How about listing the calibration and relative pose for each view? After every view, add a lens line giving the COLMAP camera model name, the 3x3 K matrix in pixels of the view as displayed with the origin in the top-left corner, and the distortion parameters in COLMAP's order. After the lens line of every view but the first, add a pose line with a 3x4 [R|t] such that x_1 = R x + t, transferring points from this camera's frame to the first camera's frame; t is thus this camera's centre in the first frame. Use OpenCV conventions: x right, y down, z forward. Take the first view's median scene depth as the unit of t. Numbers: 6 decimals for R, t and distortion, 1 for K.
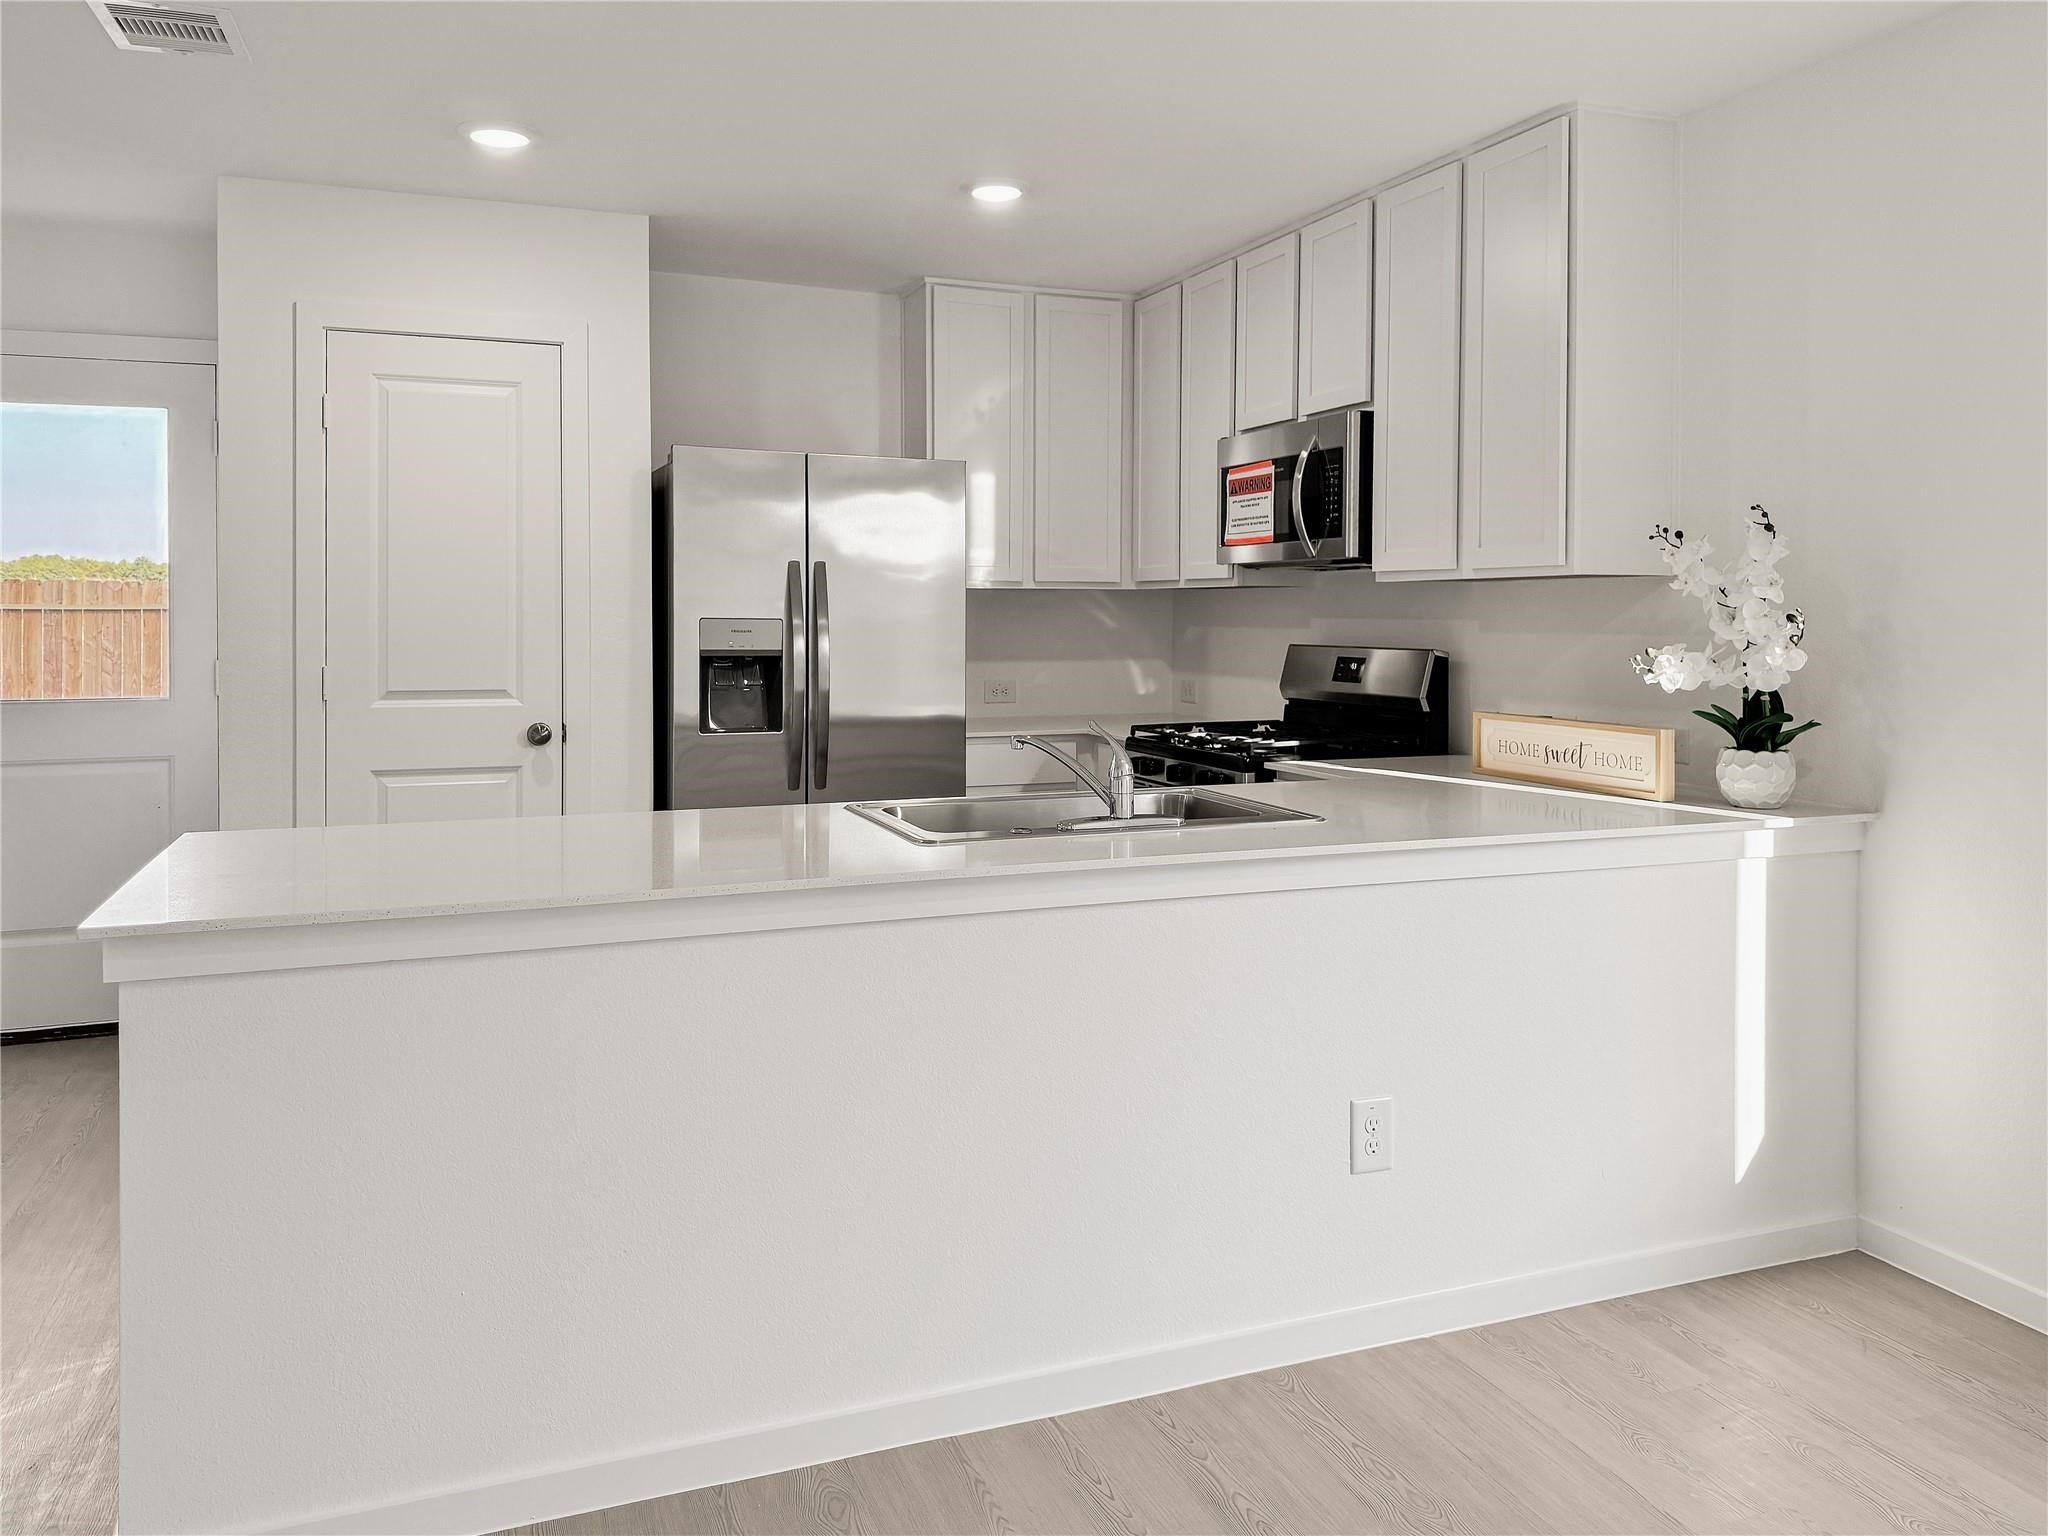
lens RADIAL K [[1478.4, 0, 1024.5], [0, 1478.4, 630.8], [0, 0, 1]] dist [0.024560, -0.006200]
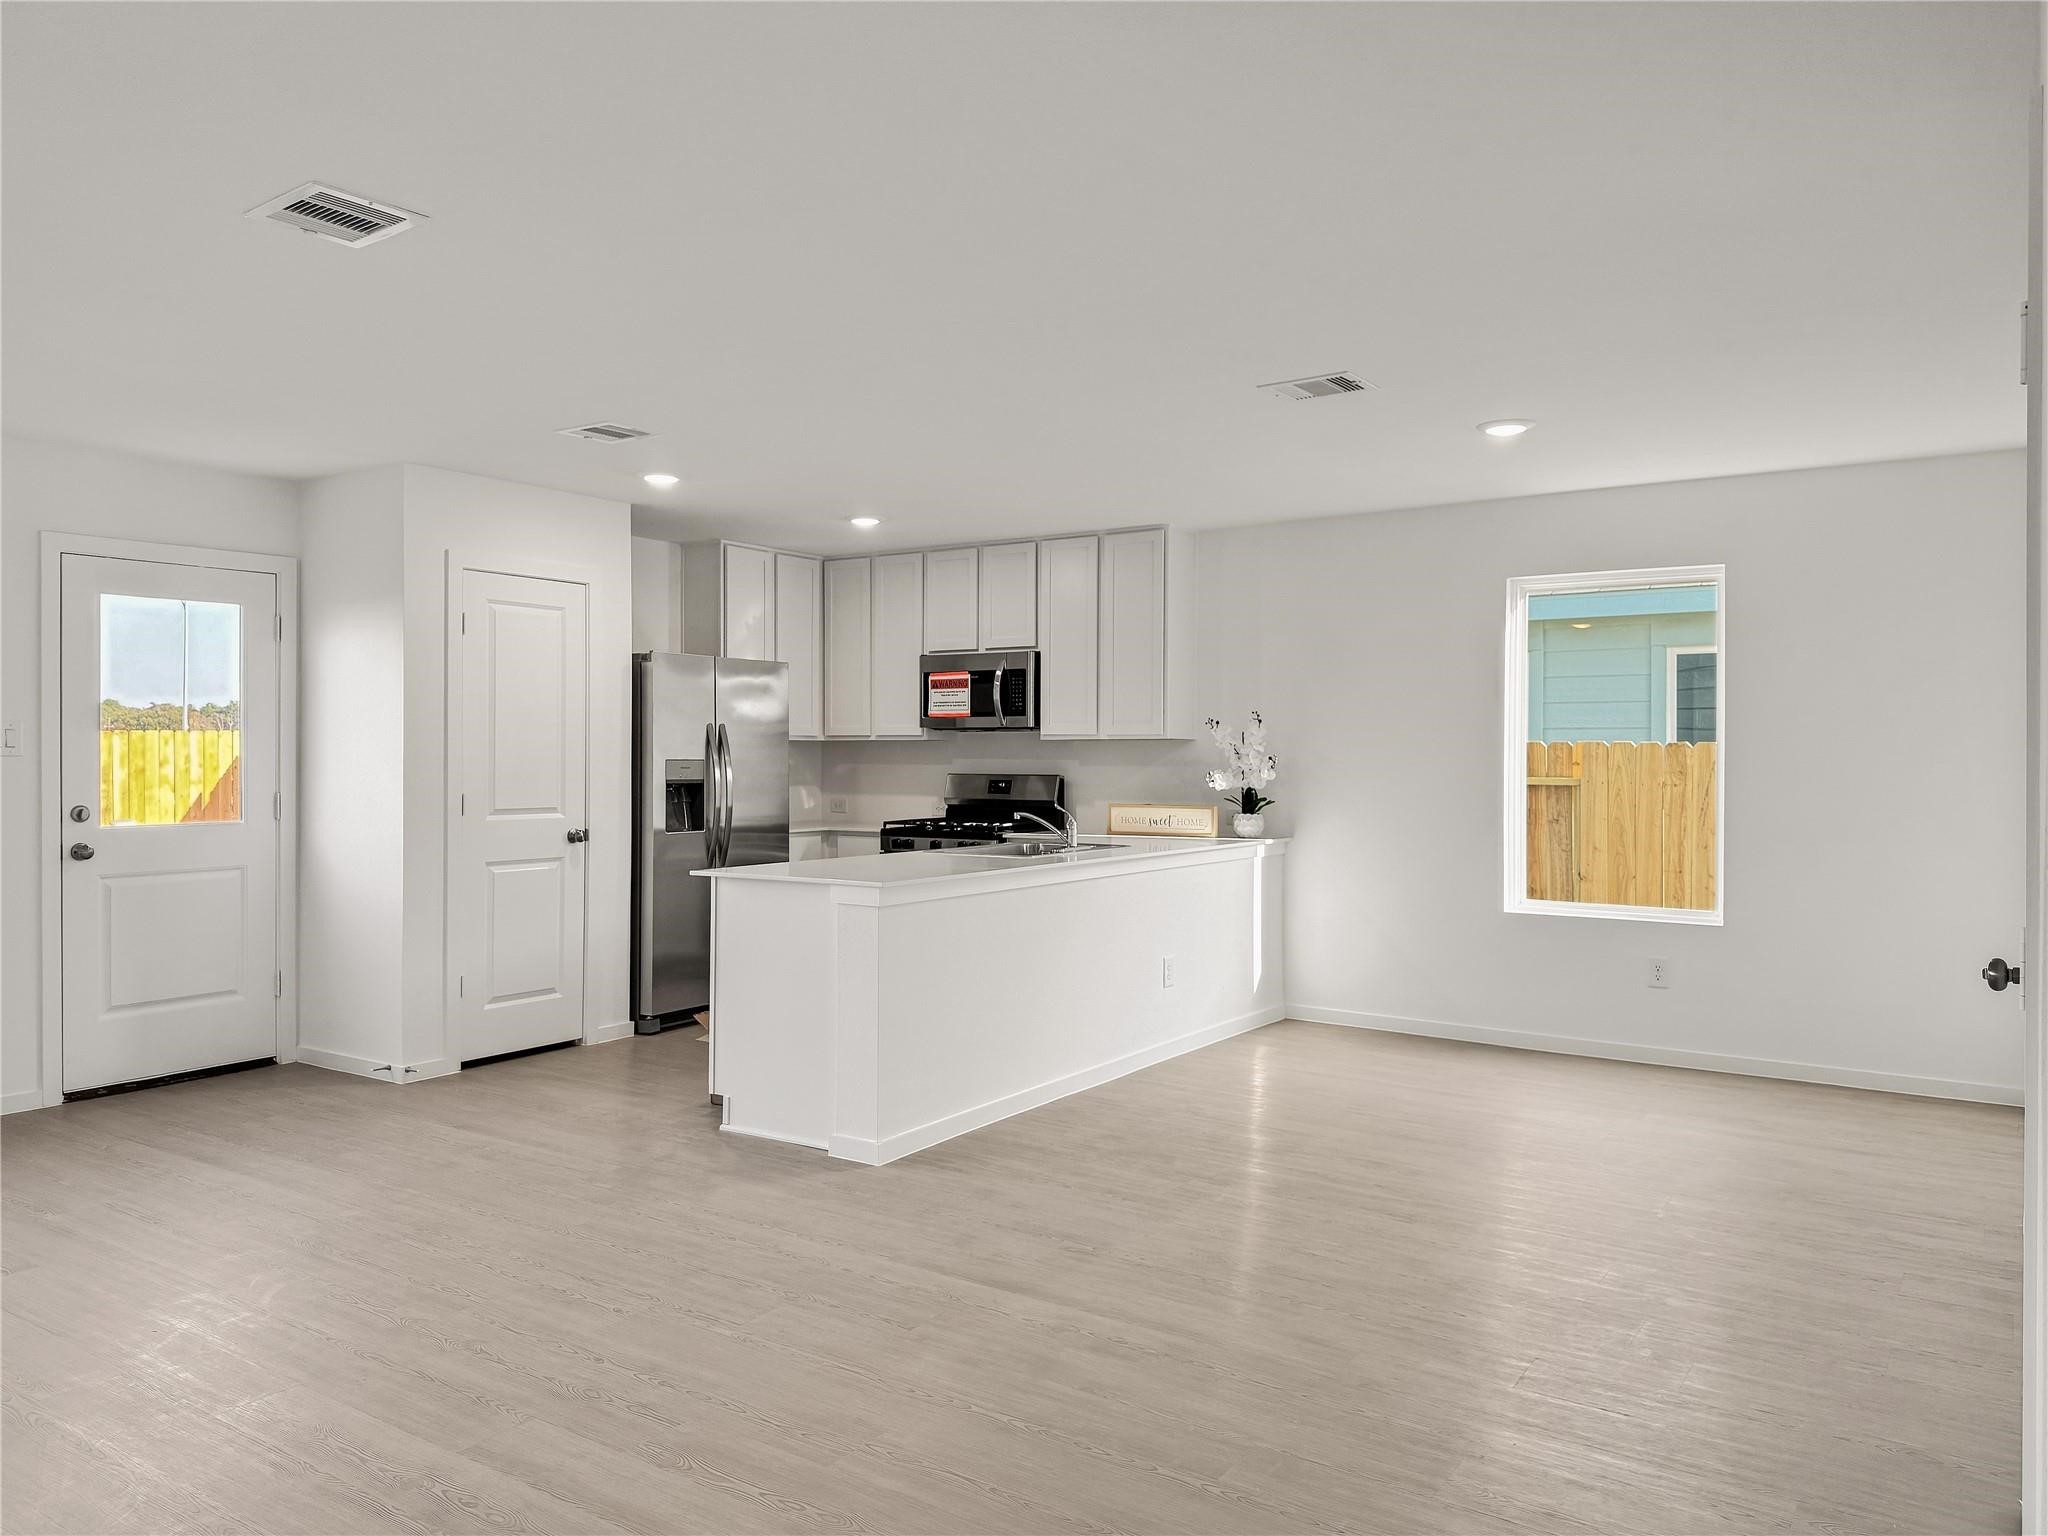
lens RADIAL K [[1433.4, 0, 1023.5], [0, 1433.4, 751.9], [0, 0, 1]] dist [0.068607, -0.080647]
pose [[0.828495, -0.000652, 0.559995, -0.788228], [0.006952, 0.999934, -0.009121, -0.000458], [-0.559953, 0.011450, 0.828446, -0.506999]]
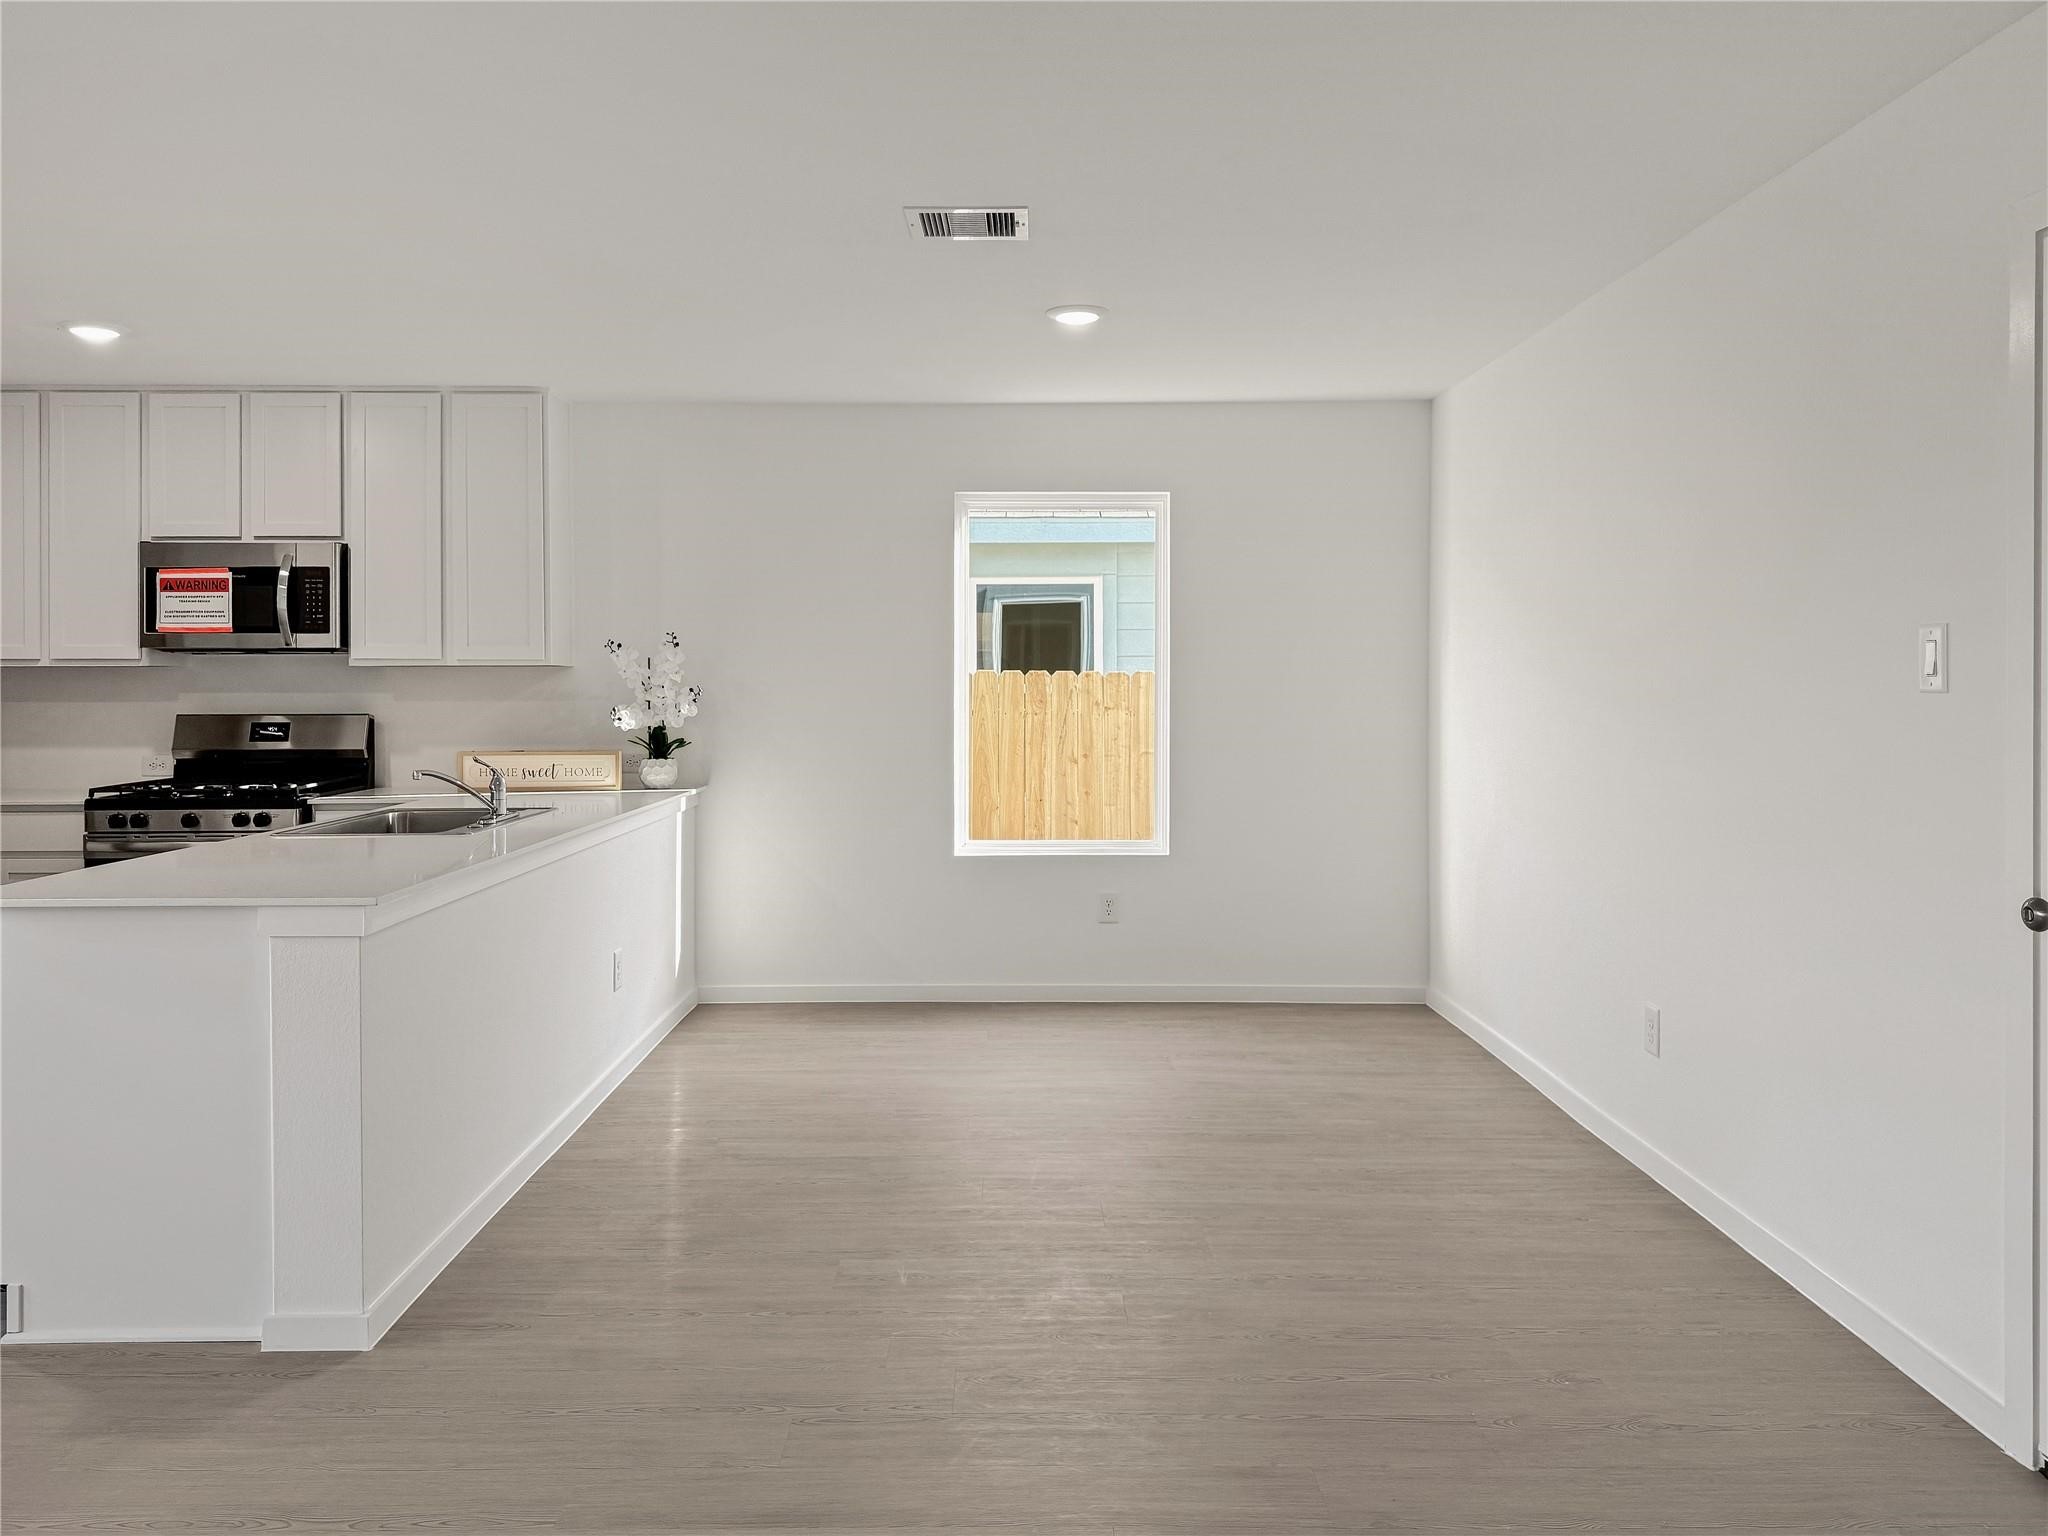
lens RADIAL K [[1475.3, 0, 1022.9], [0, 1475.3, 689.2], [0, 0, 1]] dist [0.062566, -0.085239]
pose [[0.356439, -0.009104, 0.934274, -0.812941], [0.013278, 0.999901, 0.004678, -0.009009], [-0.934224, 0.010738, 0.356524, -0.089814]]
